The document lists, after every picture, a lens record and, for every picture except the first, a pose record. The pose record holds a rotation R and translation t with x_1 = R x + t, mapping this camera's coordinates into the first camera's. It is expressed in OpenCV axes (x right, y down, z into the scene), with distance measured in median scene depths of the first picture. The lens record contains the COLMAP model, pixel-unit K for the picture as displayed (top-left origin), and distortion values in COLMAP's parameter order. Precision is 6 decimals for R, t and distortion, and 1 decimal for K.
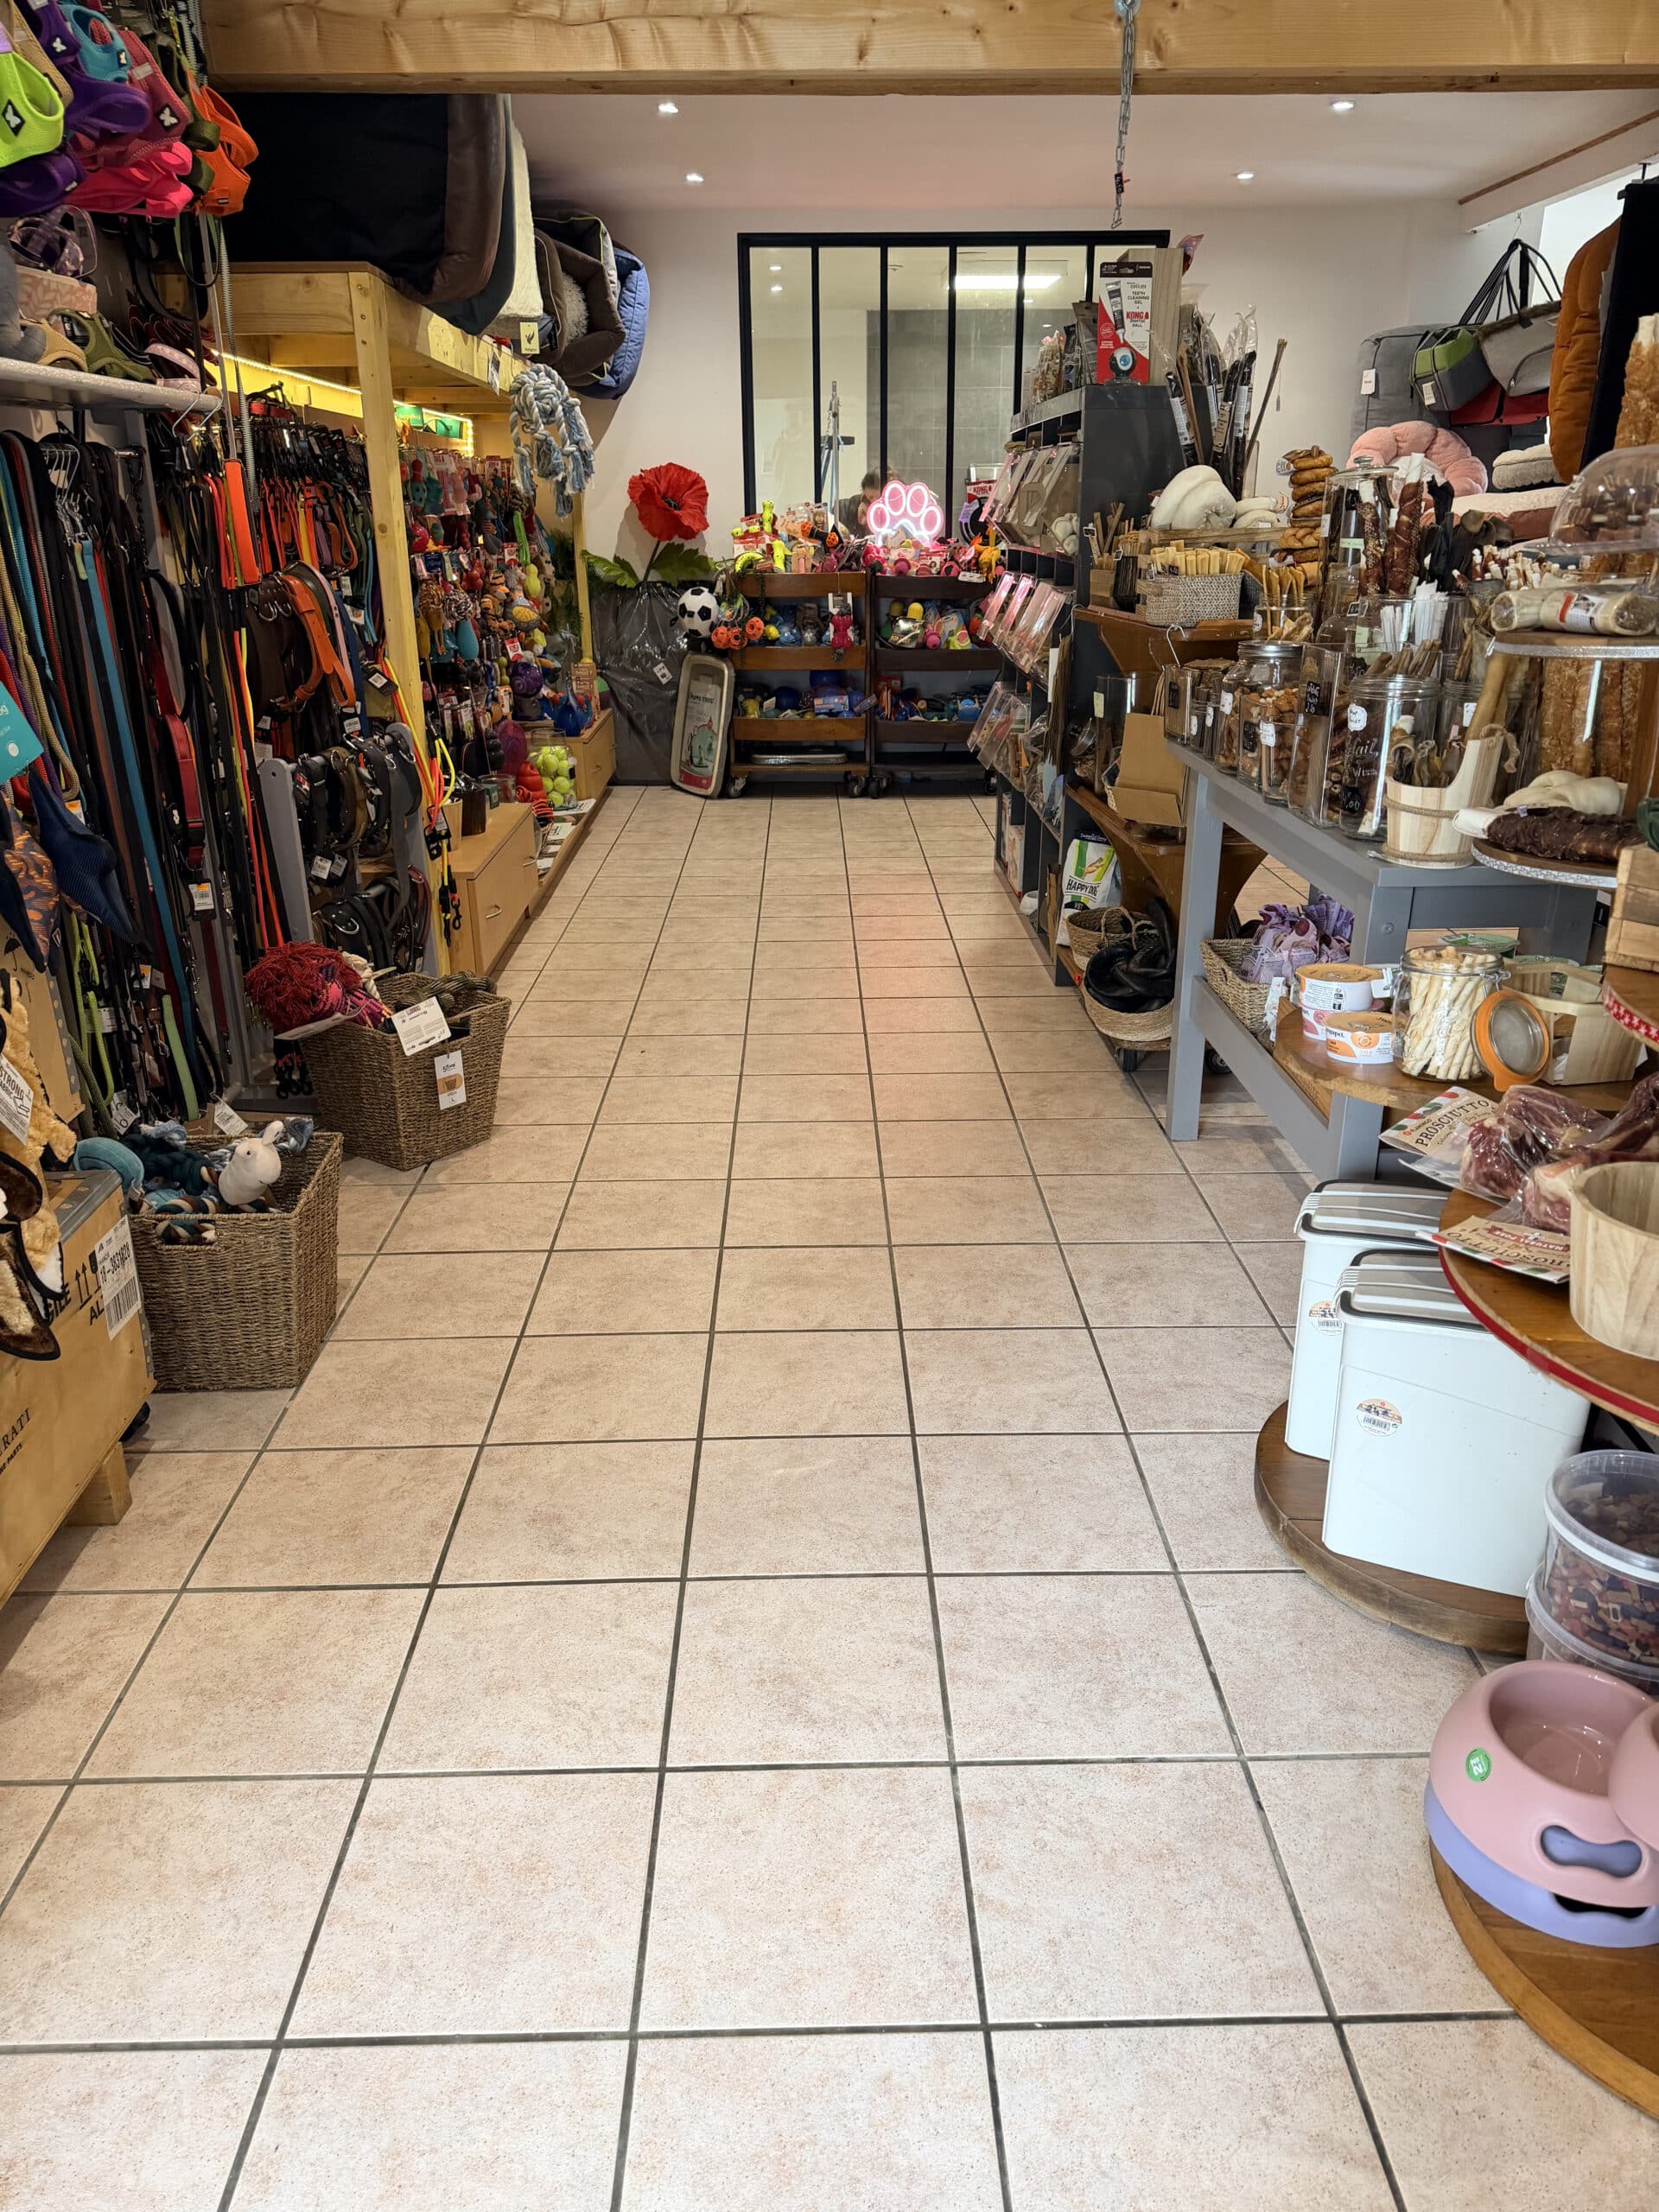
lens RADIAL K [[1569.0, 0, 835.9], [0, 1569.0, 1112.0], [0, 0, 1]] dist [0.036545, -0.042232]
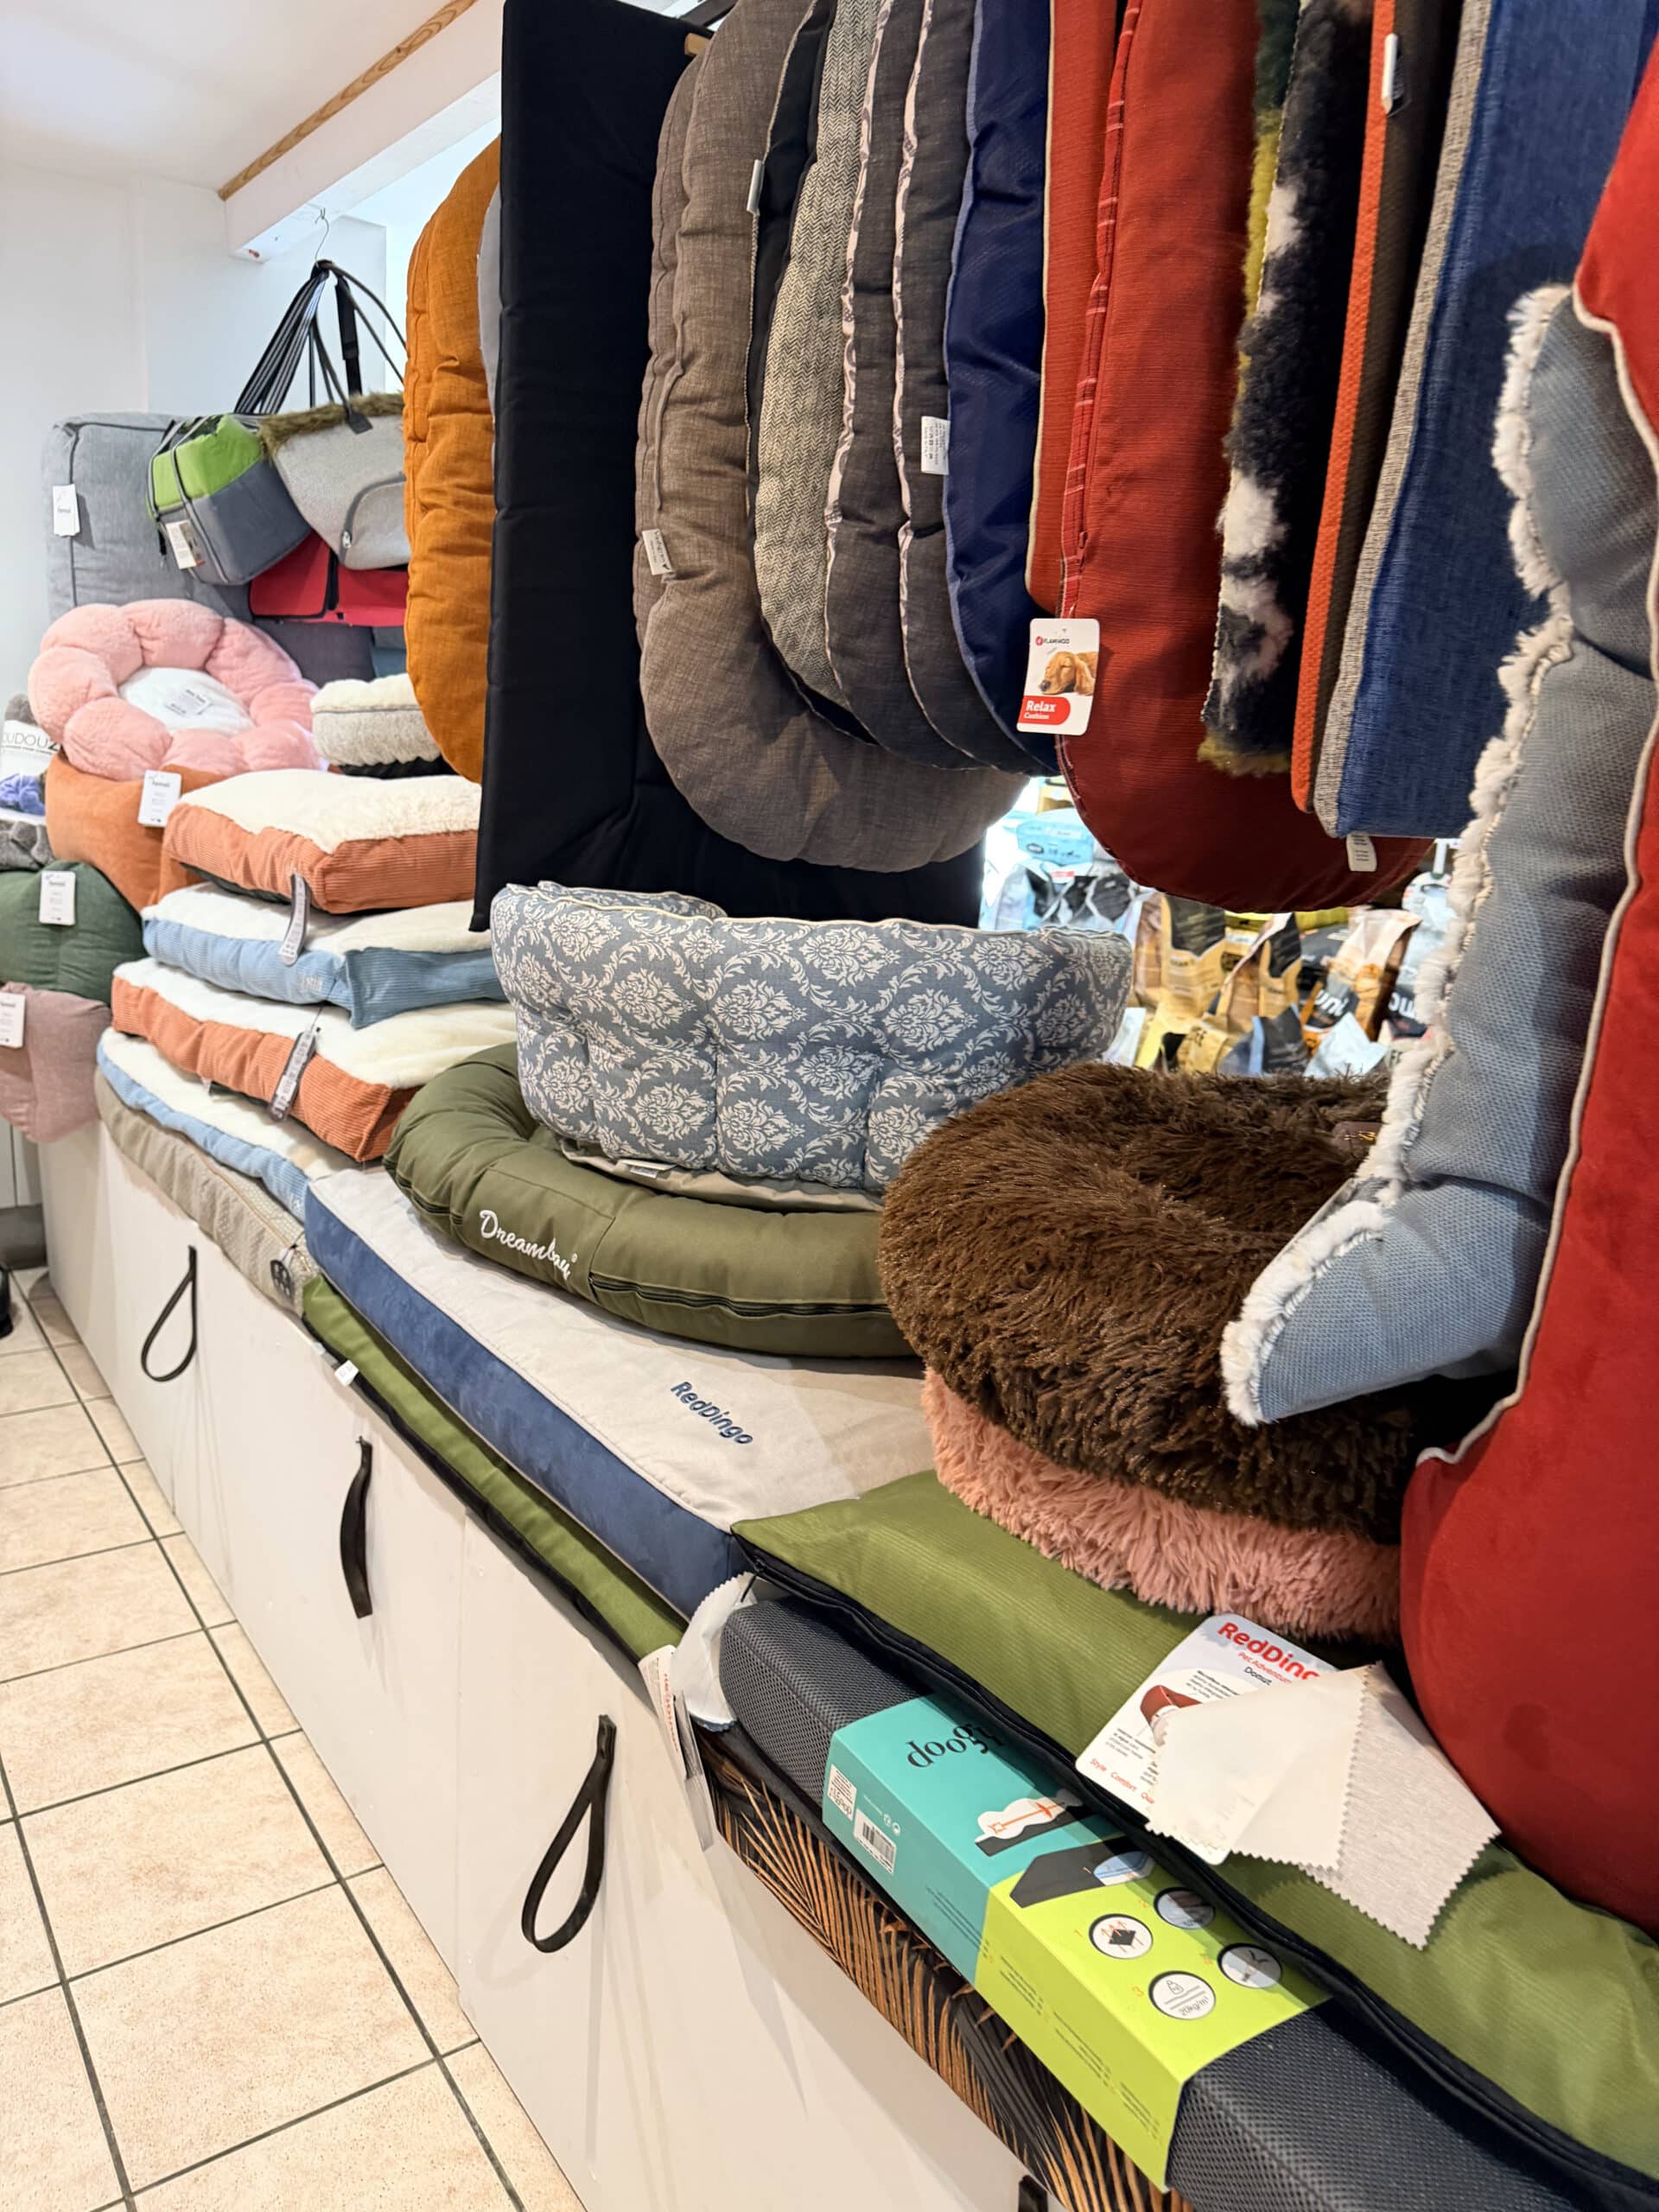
lens RADIAL K [[1569.0, 0, 823.9], [0, 1569.0, 1102.8], [0, 0, 1]] dist [0.036545, -0.042232]
pose [[0.829665, -0.076050, 0.553058, 0.264722], [0.137704, 0.987945, -0.070724, -0.234547], [-0.541012, 0.134836, 0.830136, 0.537301]]
